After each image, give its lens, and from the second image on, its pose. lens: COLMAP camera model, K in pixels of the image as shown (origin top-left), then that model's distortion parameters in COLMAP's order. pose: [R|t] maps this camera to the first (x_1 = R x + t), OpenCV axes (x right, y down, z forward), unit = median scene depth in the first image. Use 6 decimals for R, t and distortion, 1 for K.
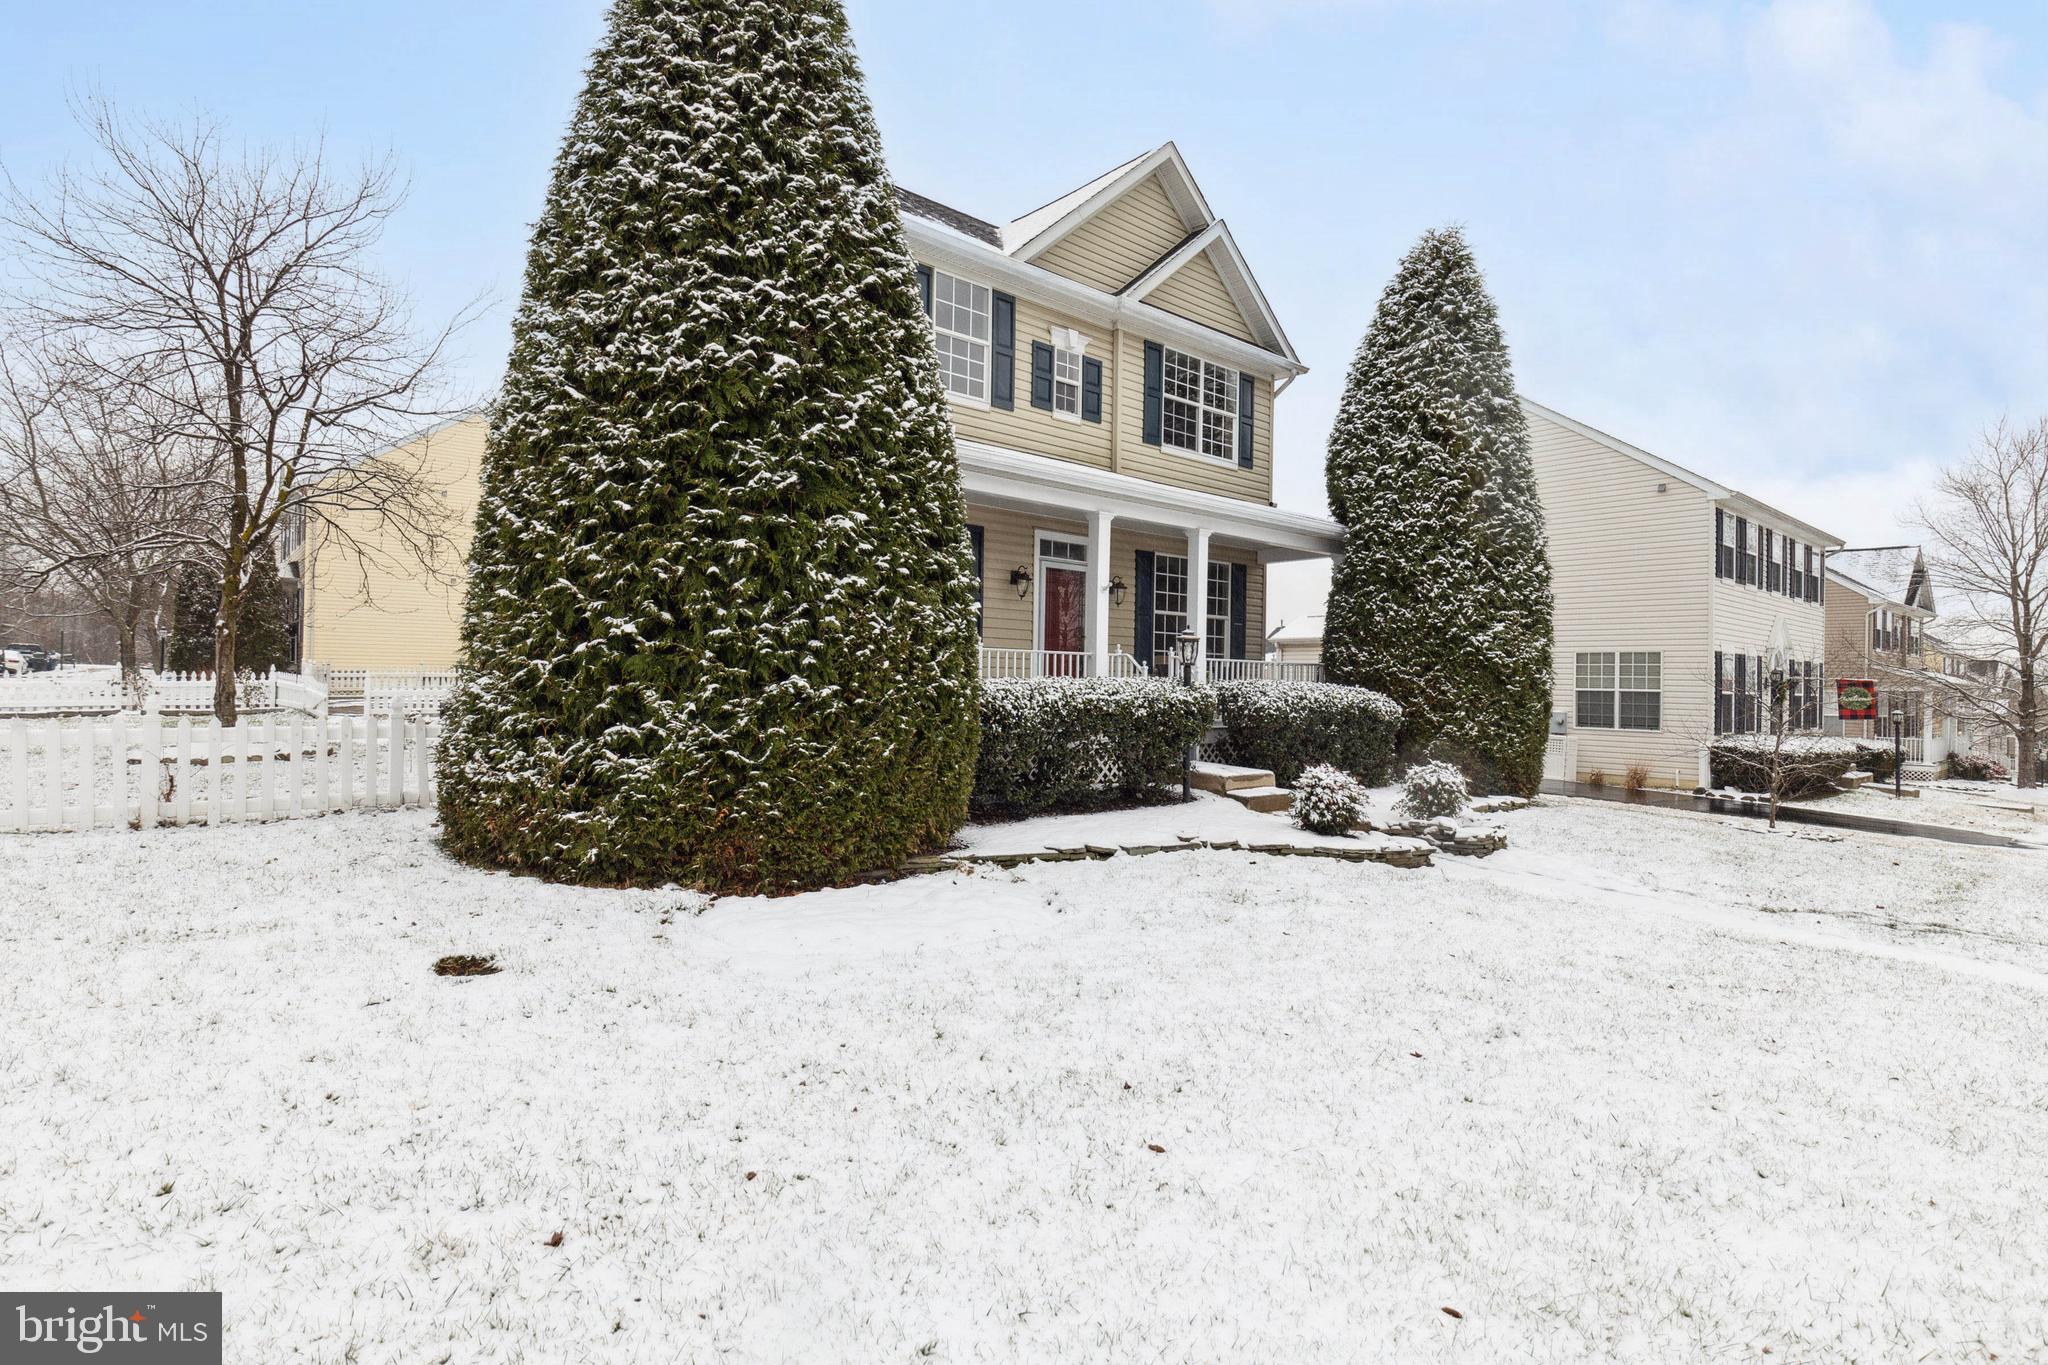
lens RADIAL K [[1000.6, 0, 1024.0], [0, 1000.6, 682.5], [0, 0, 1]] dist [-0.000130, -0.000171]
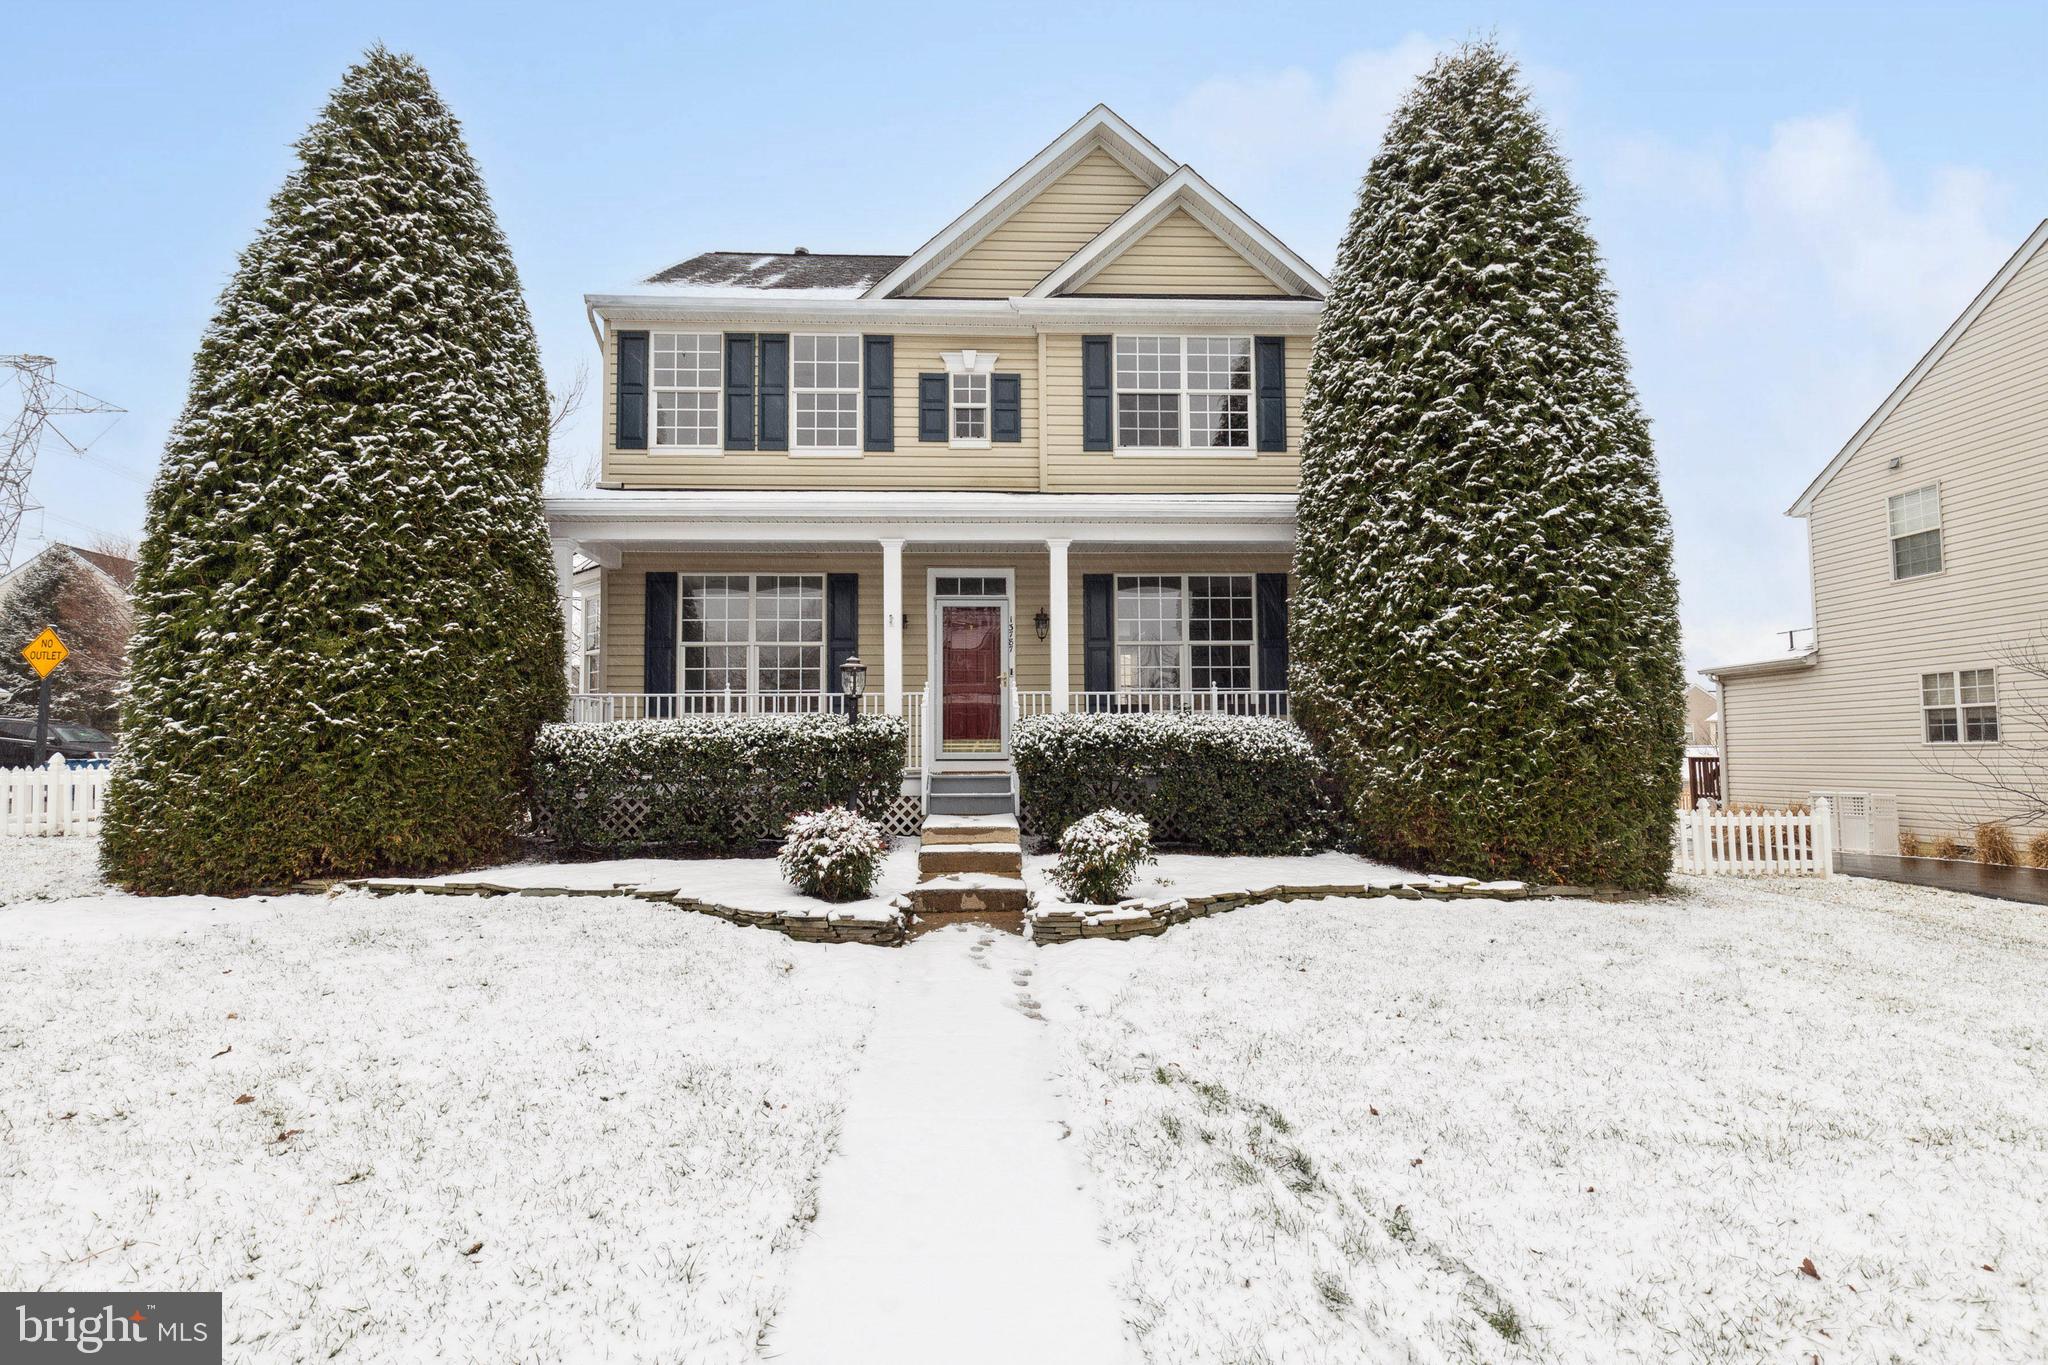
lens RADIAL K [[962.0, 0, 1023.5], [0, 962.0, 716.3], [0, 0, 1]] dist [0.002362, -0.000031]
pose [[0.785916, -0.051112, -0.616217, 0.631545], [0.022601, 0.998286, -0.053978, 0.037757], [0.617920, 0.028495, 0.785724, 0.341189]]
